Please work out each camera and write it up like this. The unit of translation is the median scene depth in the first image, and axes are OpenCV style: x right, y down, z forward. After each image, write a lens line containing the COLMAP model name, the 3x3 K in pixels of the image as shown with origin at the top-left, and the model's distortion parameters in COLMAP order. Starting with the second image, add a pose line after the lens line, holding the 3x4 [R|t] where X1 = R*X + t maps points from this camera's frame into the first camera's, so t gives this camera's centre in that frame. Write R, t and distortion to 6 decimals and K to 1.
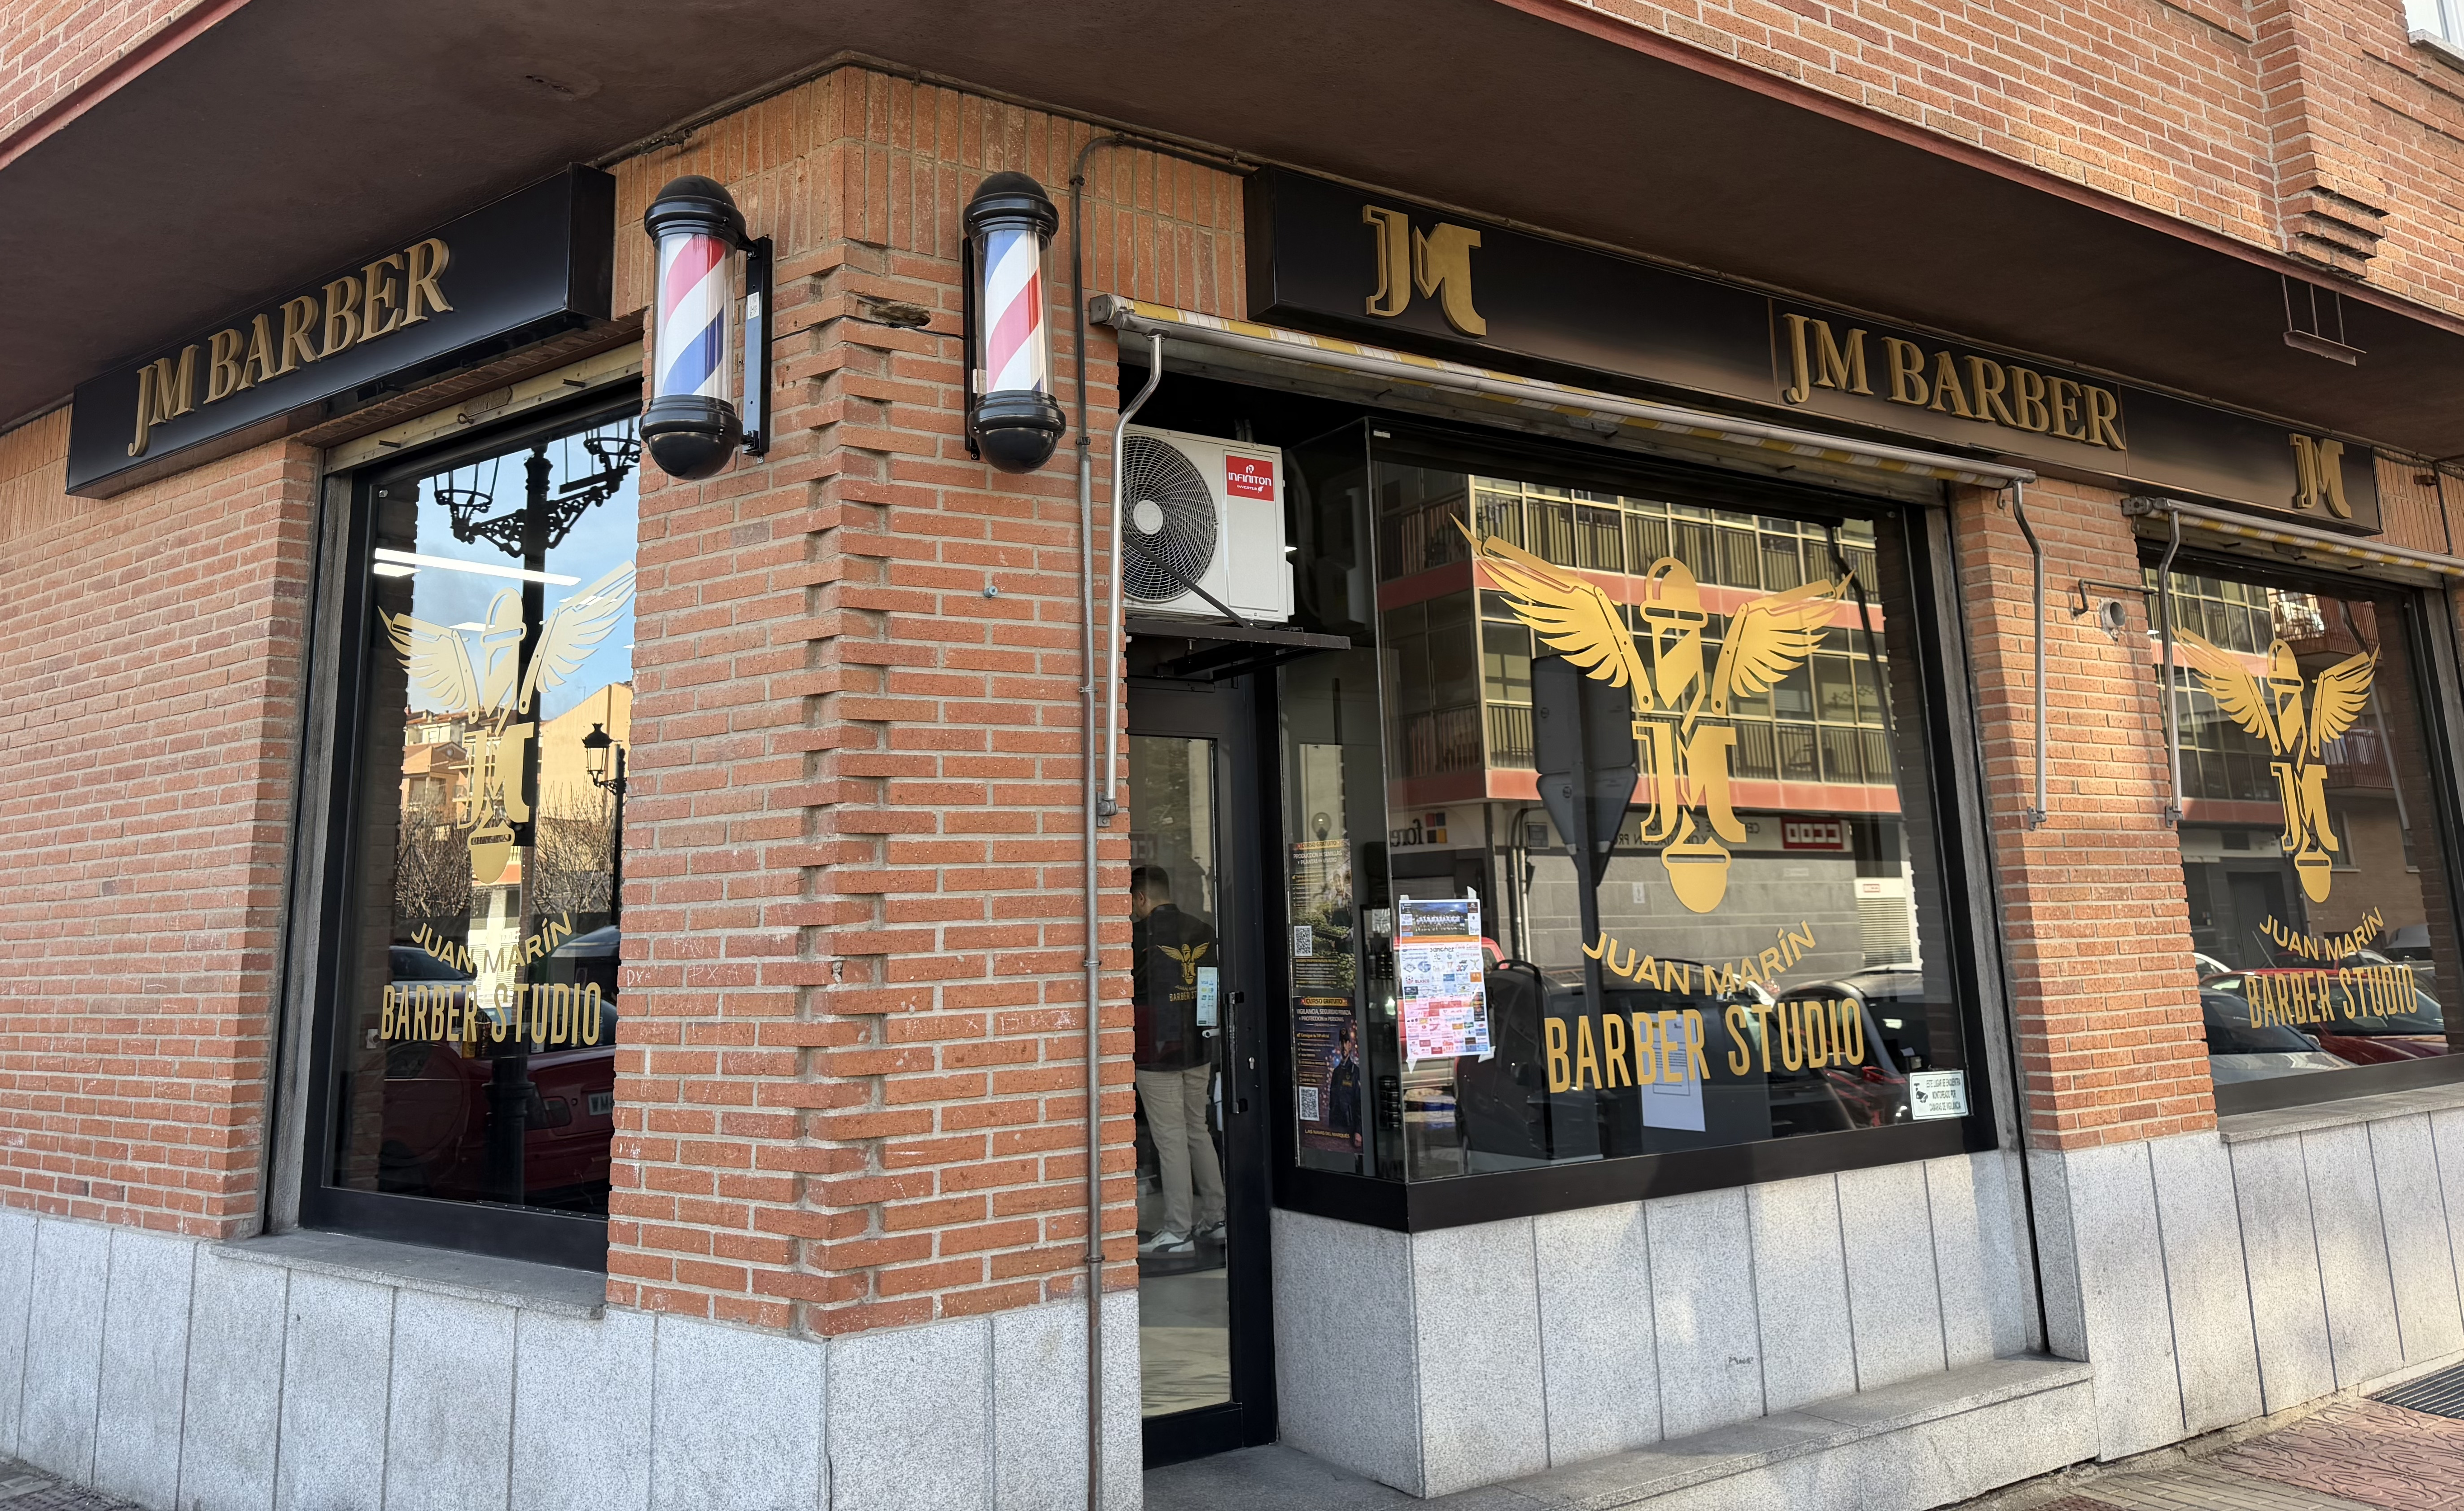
lens RADIAL K [[1791.1, 0, 1232.7], [0, 1791.1, 523.3], [0, 0, 1]] dist [-0.015194, -0.002453]
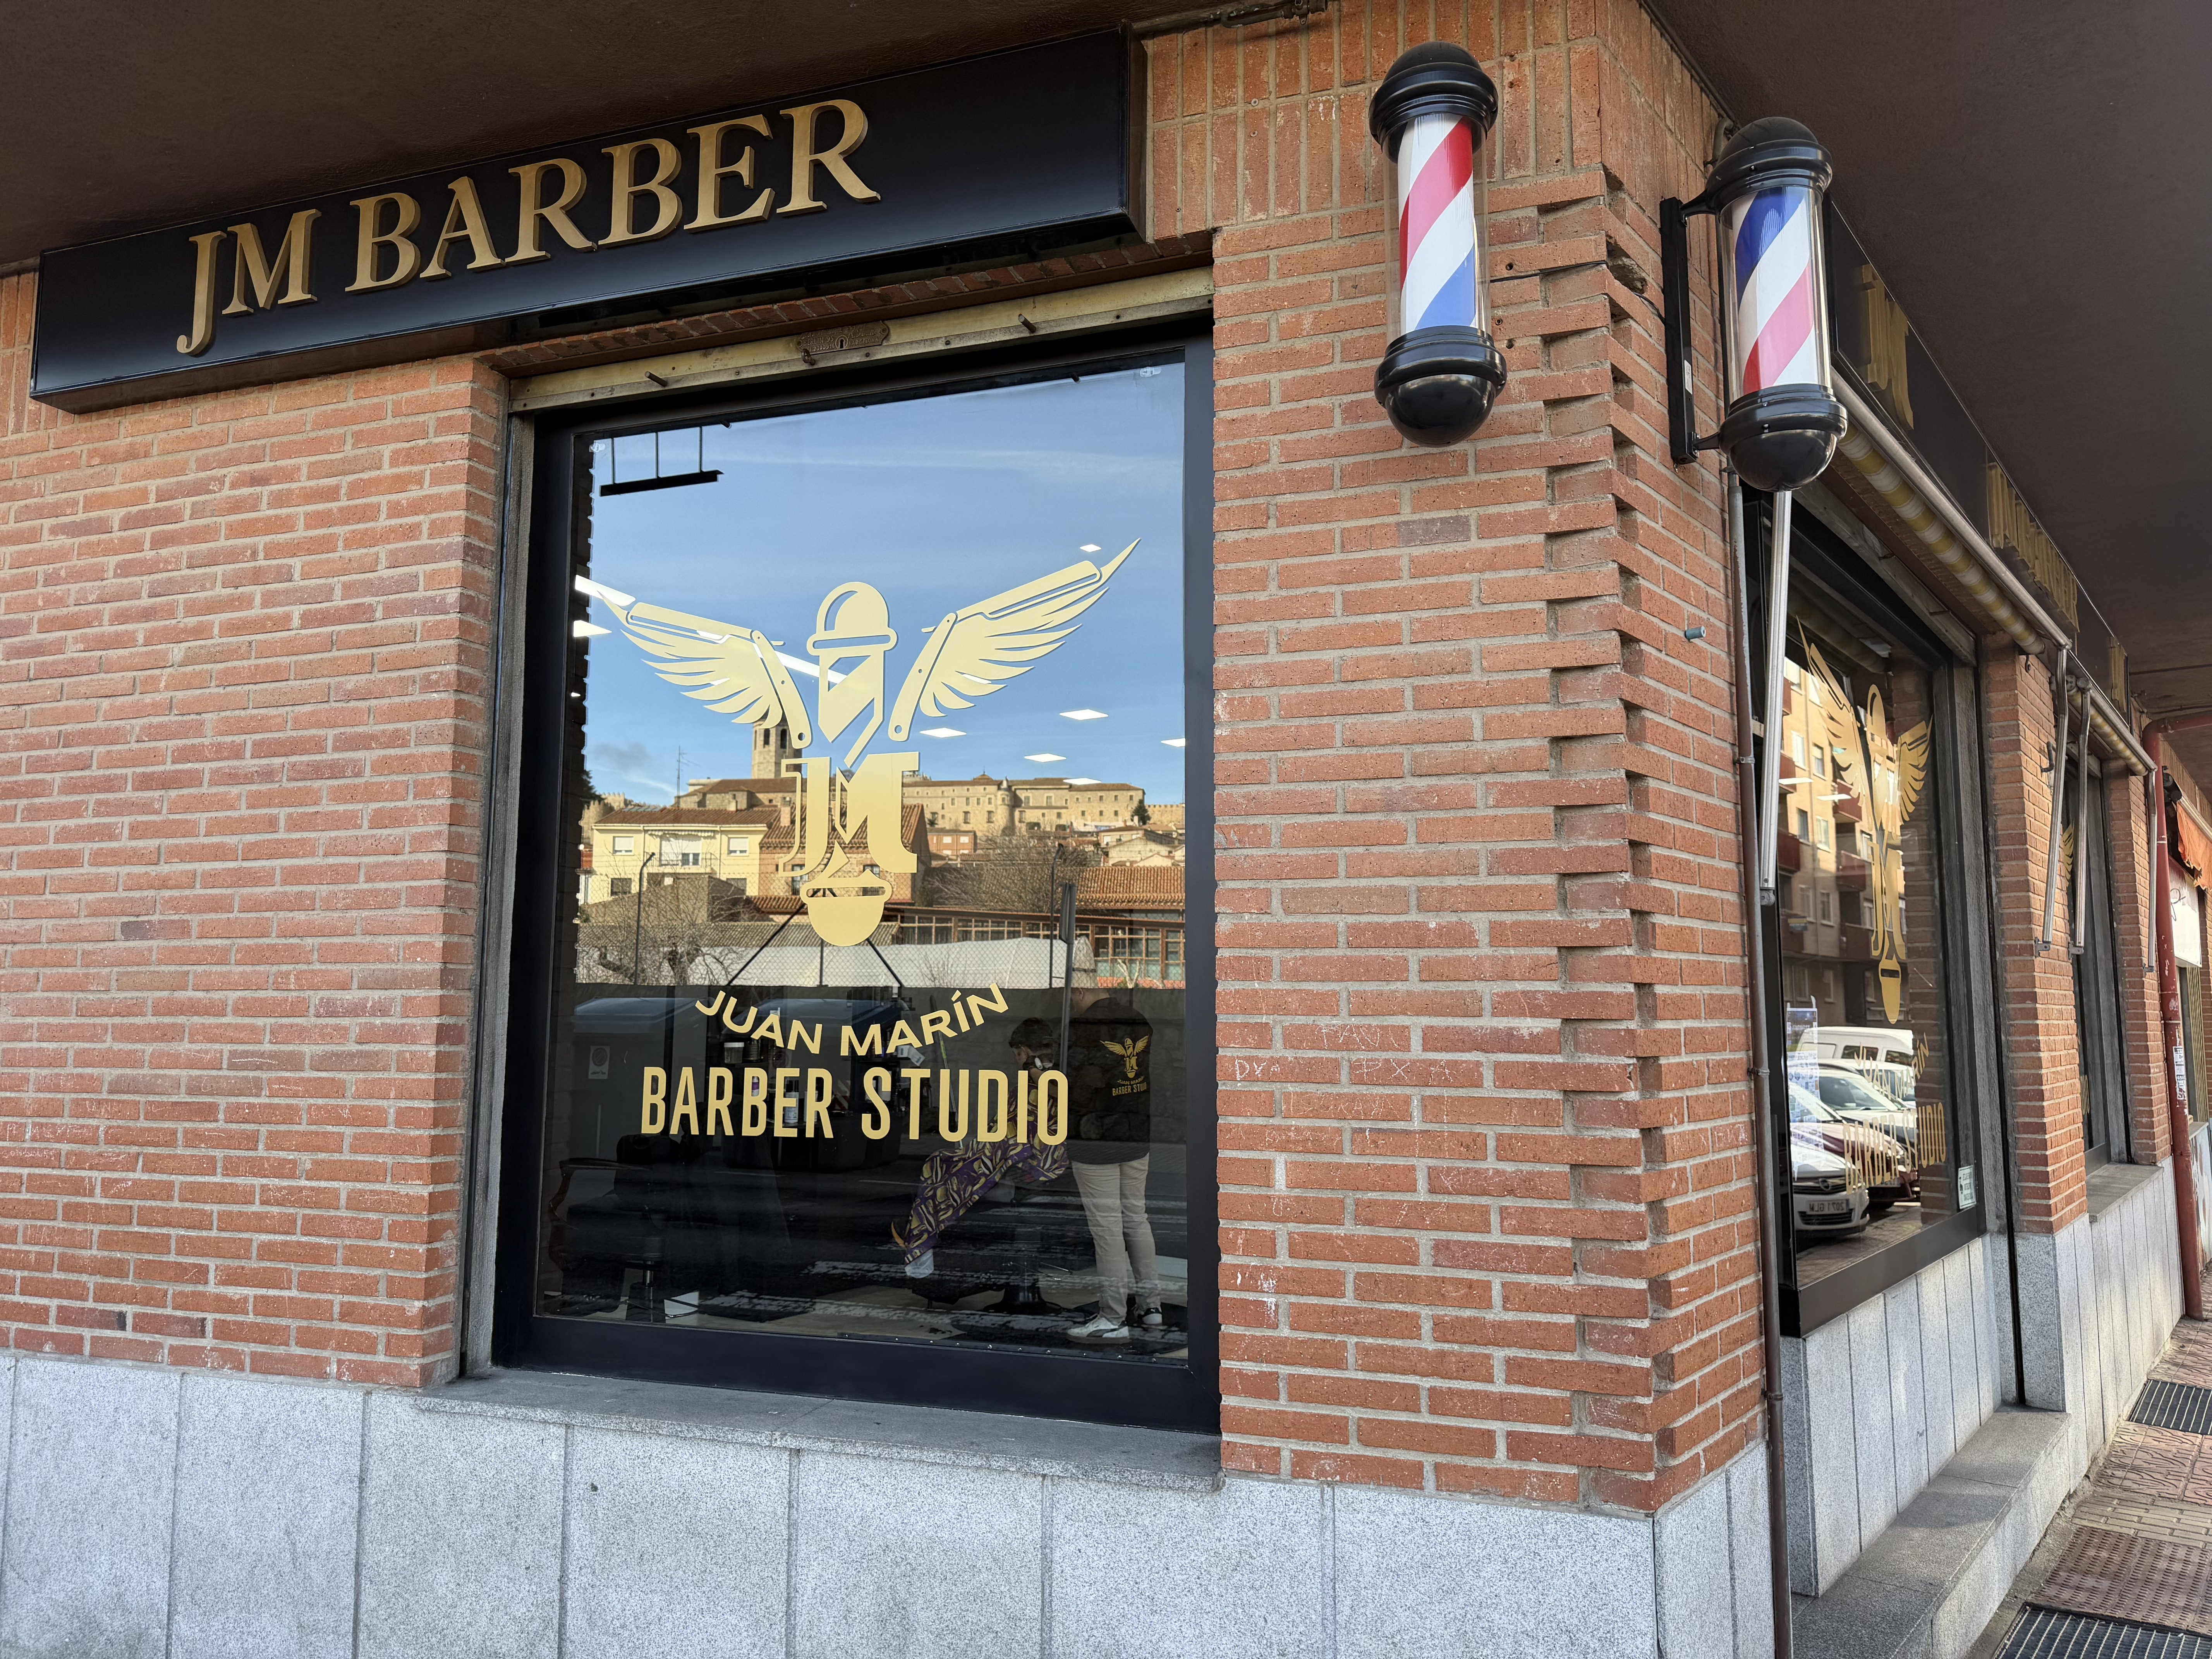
lens RADIAL K [[1525.8, 0, 1106.0], [0, 1525.8, 829.5], [0, 0, 1]] dist [0.003787, -0.007292]
pose [[0.953589, 0.066084, 0.293771, -0.480216], [-0.096140, 0.991375, 0.089063, 0.072692], [-0.285352, -0.113173, 0.951718, 0.302482]]
